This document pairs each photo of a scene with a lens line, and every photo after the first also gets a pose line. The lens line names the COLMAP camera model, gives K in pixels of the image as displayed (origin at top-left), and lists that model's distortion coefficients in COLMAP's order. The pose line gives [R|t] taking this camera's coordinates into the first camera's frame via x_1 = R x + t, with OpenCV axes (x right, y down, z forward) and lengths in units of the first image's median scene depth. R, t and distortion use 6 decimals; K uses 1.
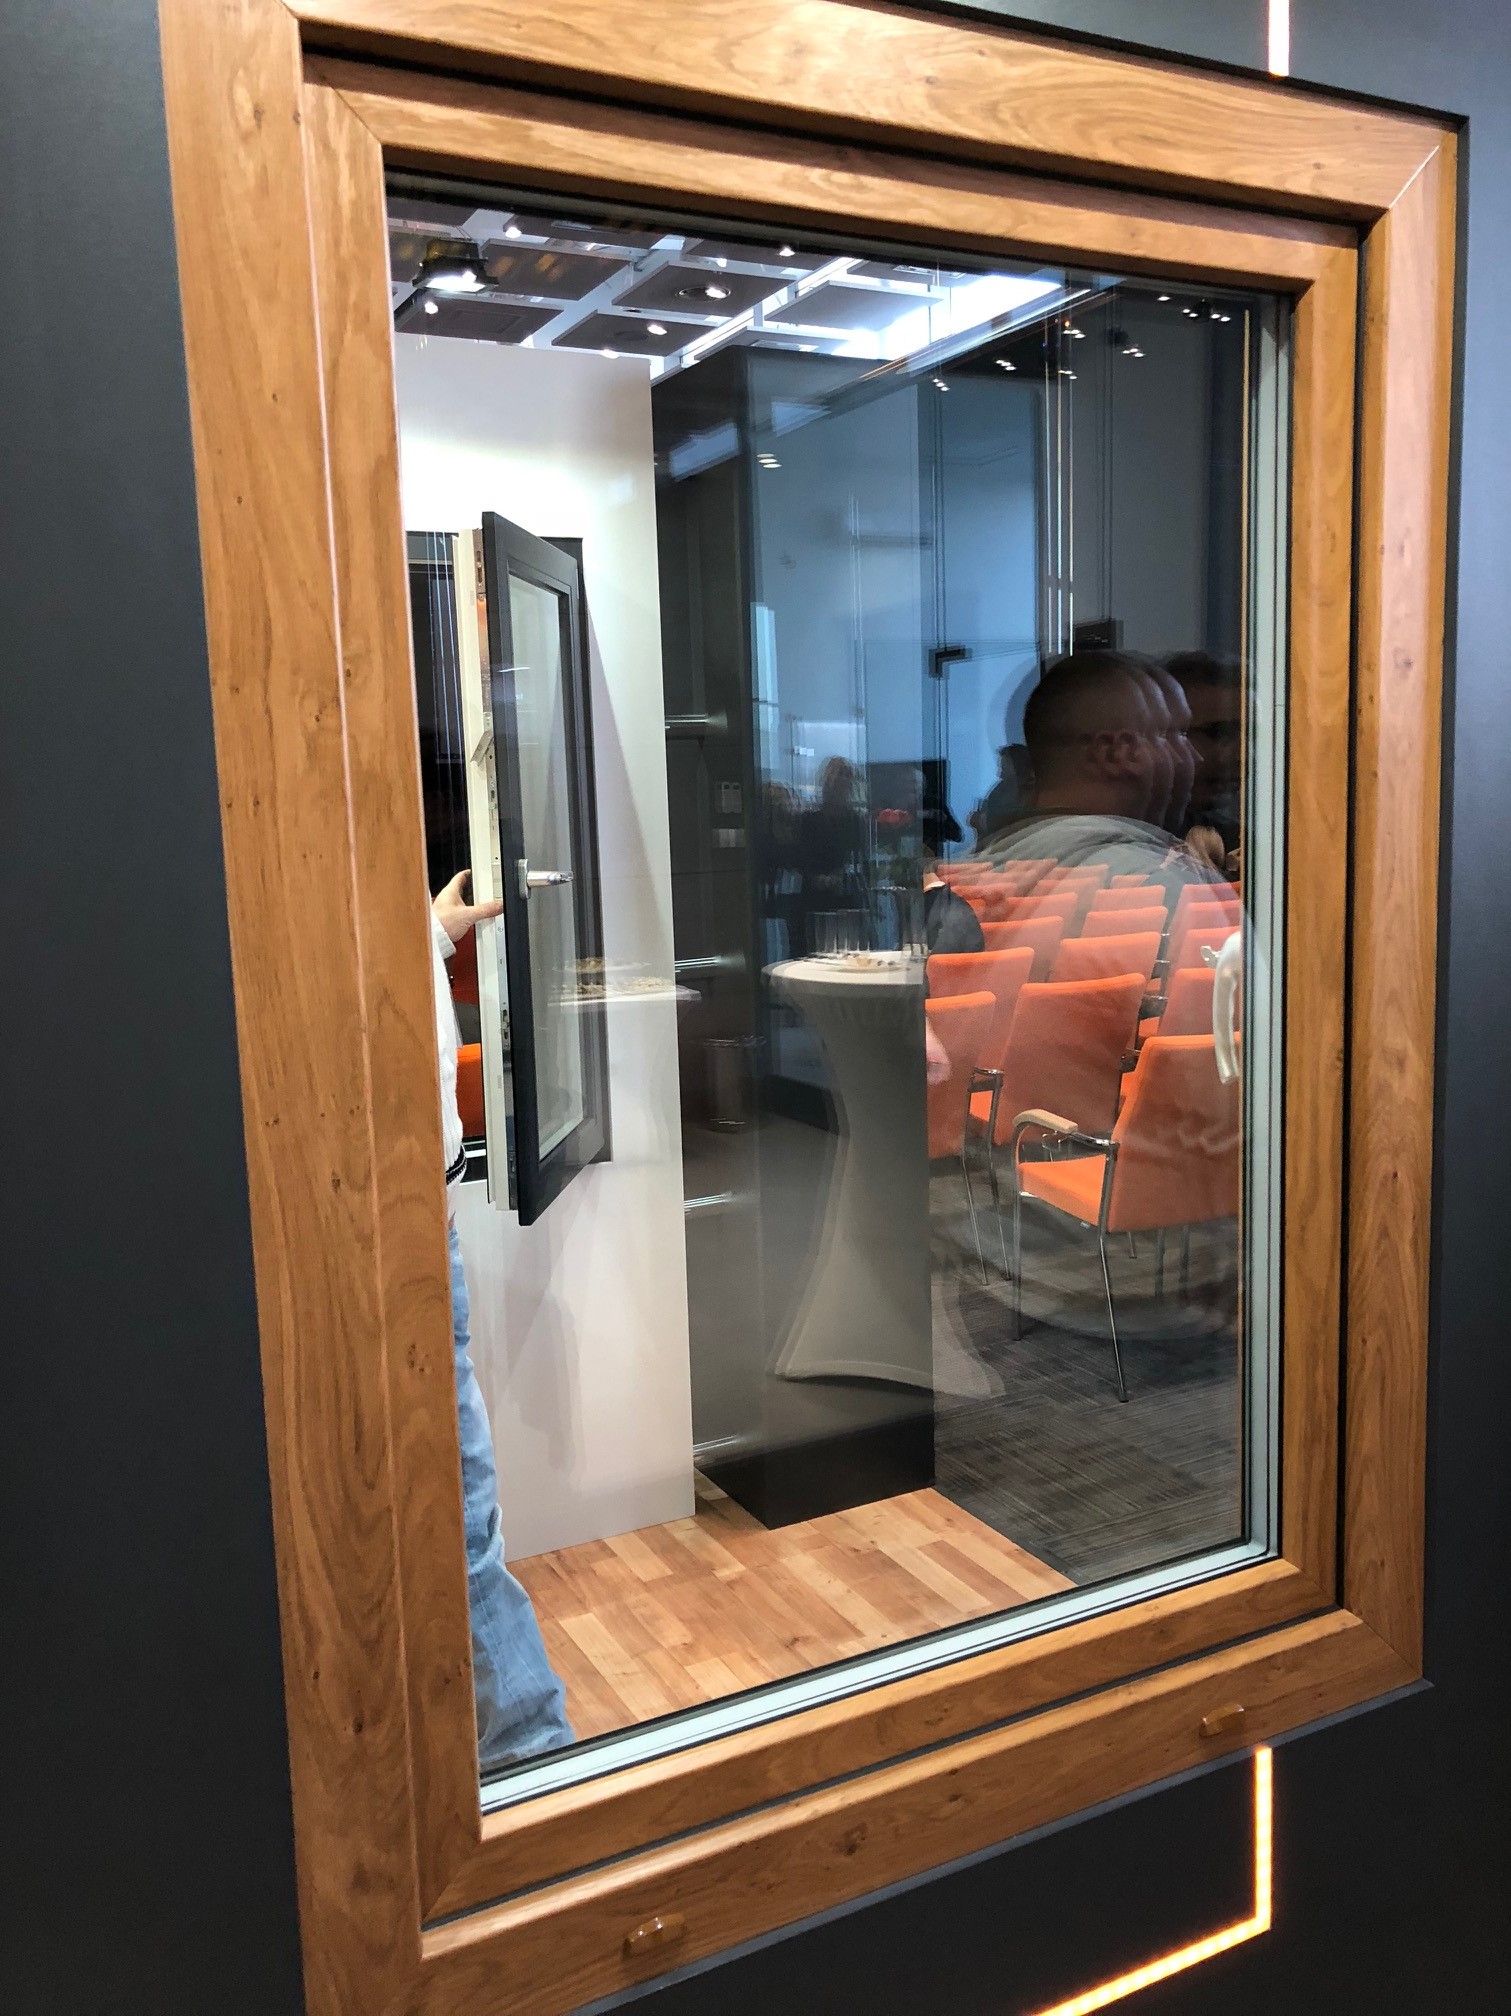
lens RADIAL K [[1645.4, 0, 755.5], [0, 1645.4, 1008.0], [0, 0, 1]] dist [0.002885, -0.003708]
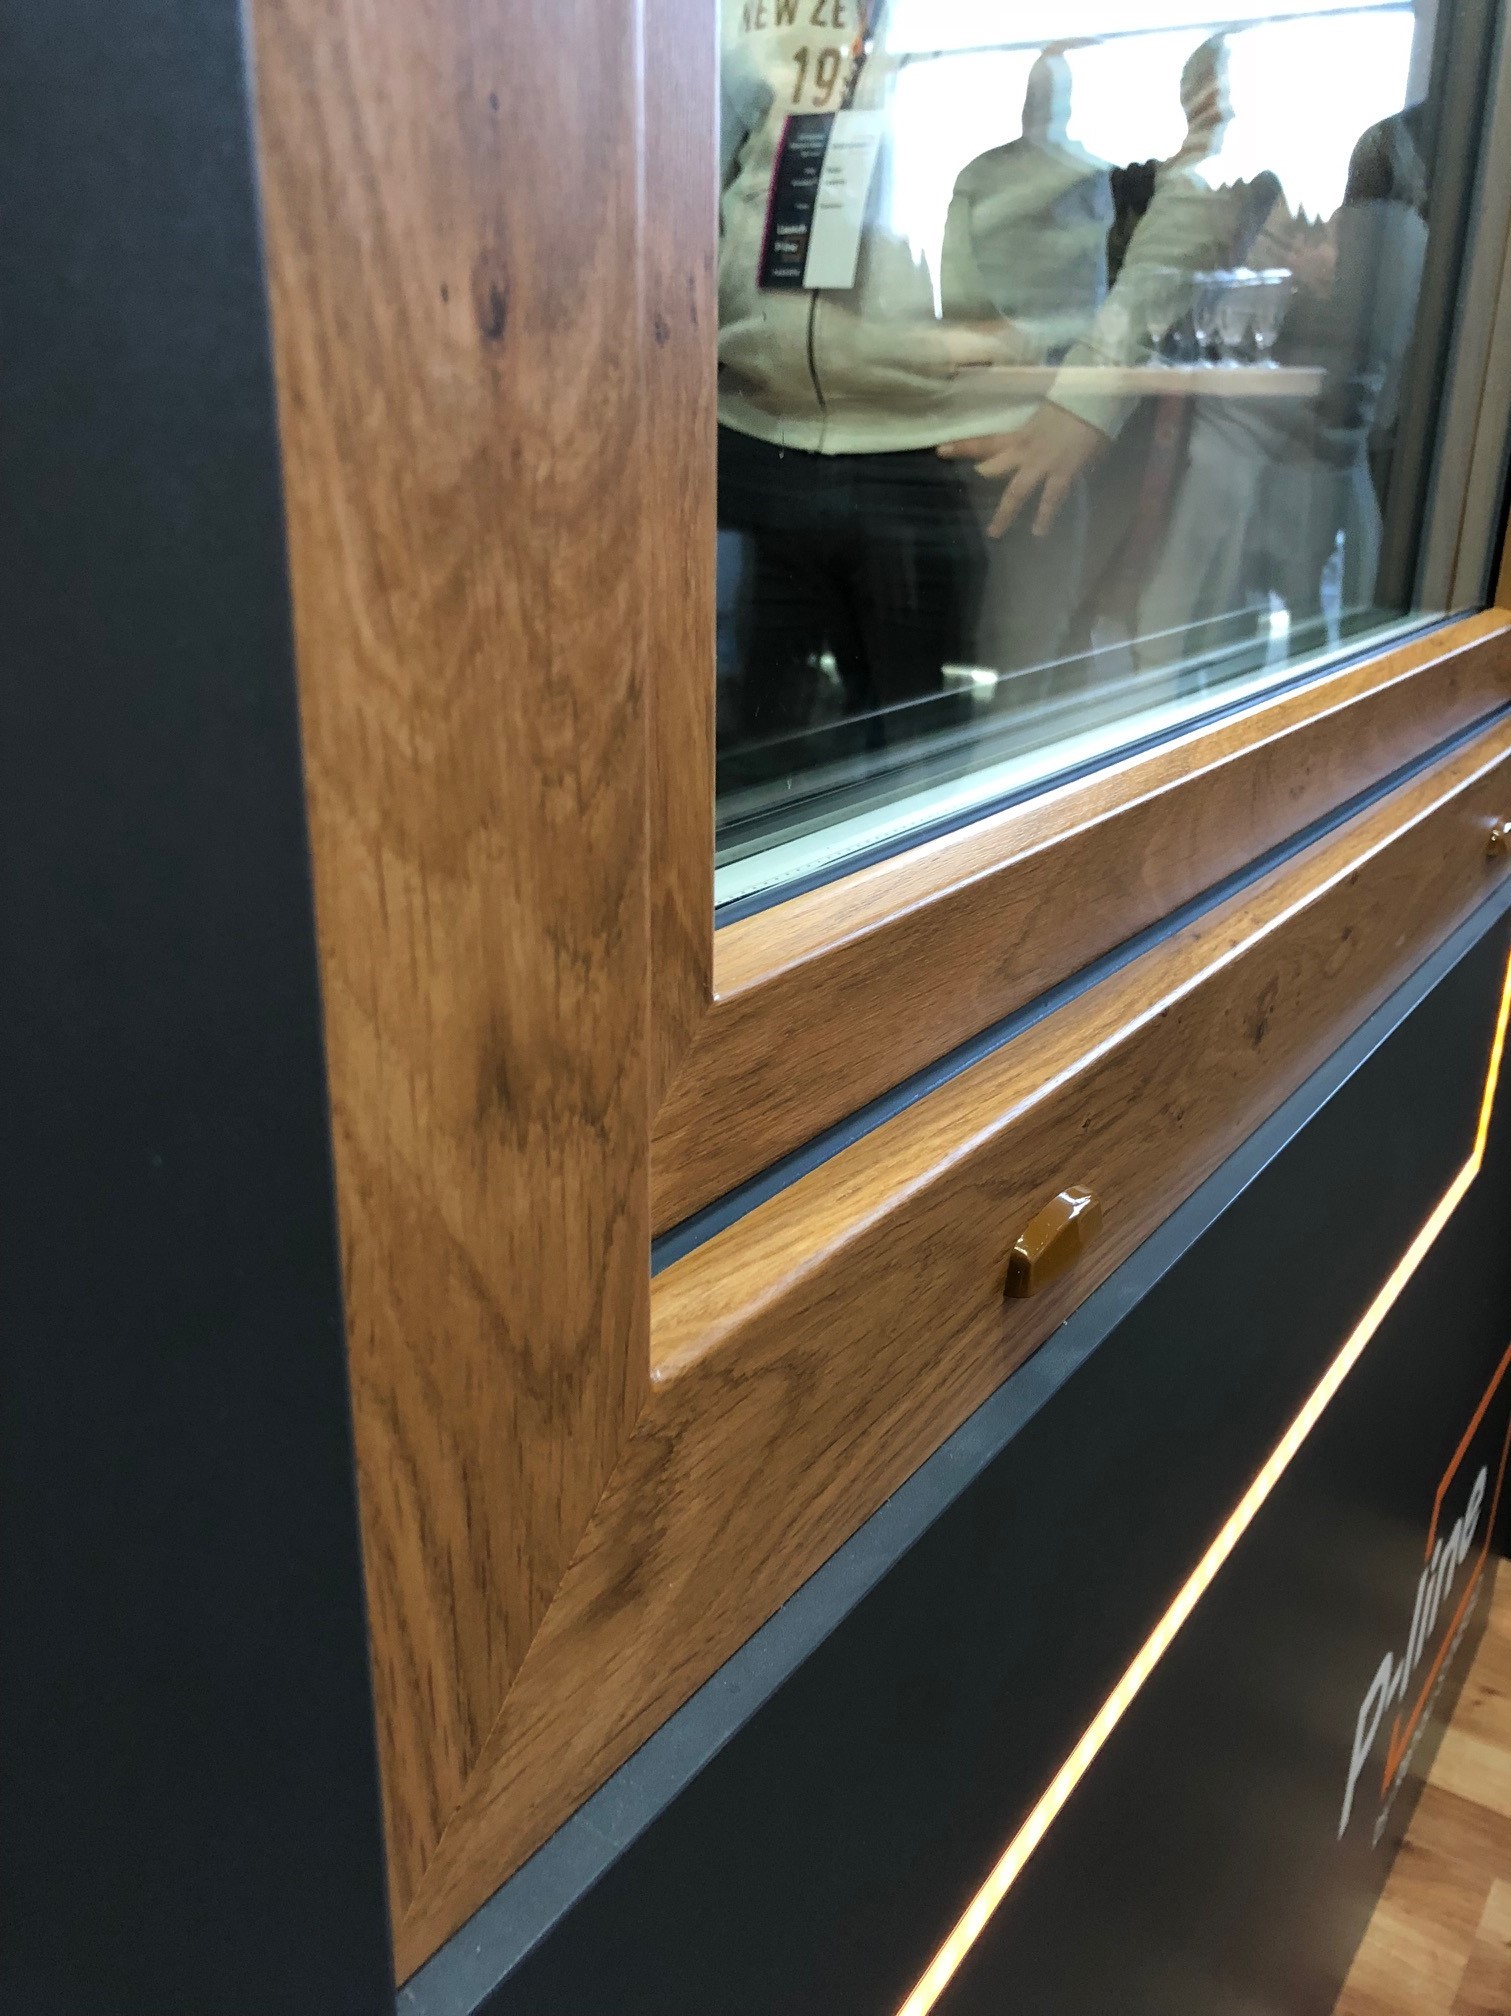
lens RADIAL K [[1626.9, 0, 755.5], [0, 1626.9, 1008.0], [0, 0, 1]] dist [0.085004, -0.001042]
pose [[0.885551, -0.118616, 0.449144, -0.305236], [0.017687, 0.974759, 0.222556, 0.464767], [-0.464206, -0.189141, 0.865297, 0.782150]]
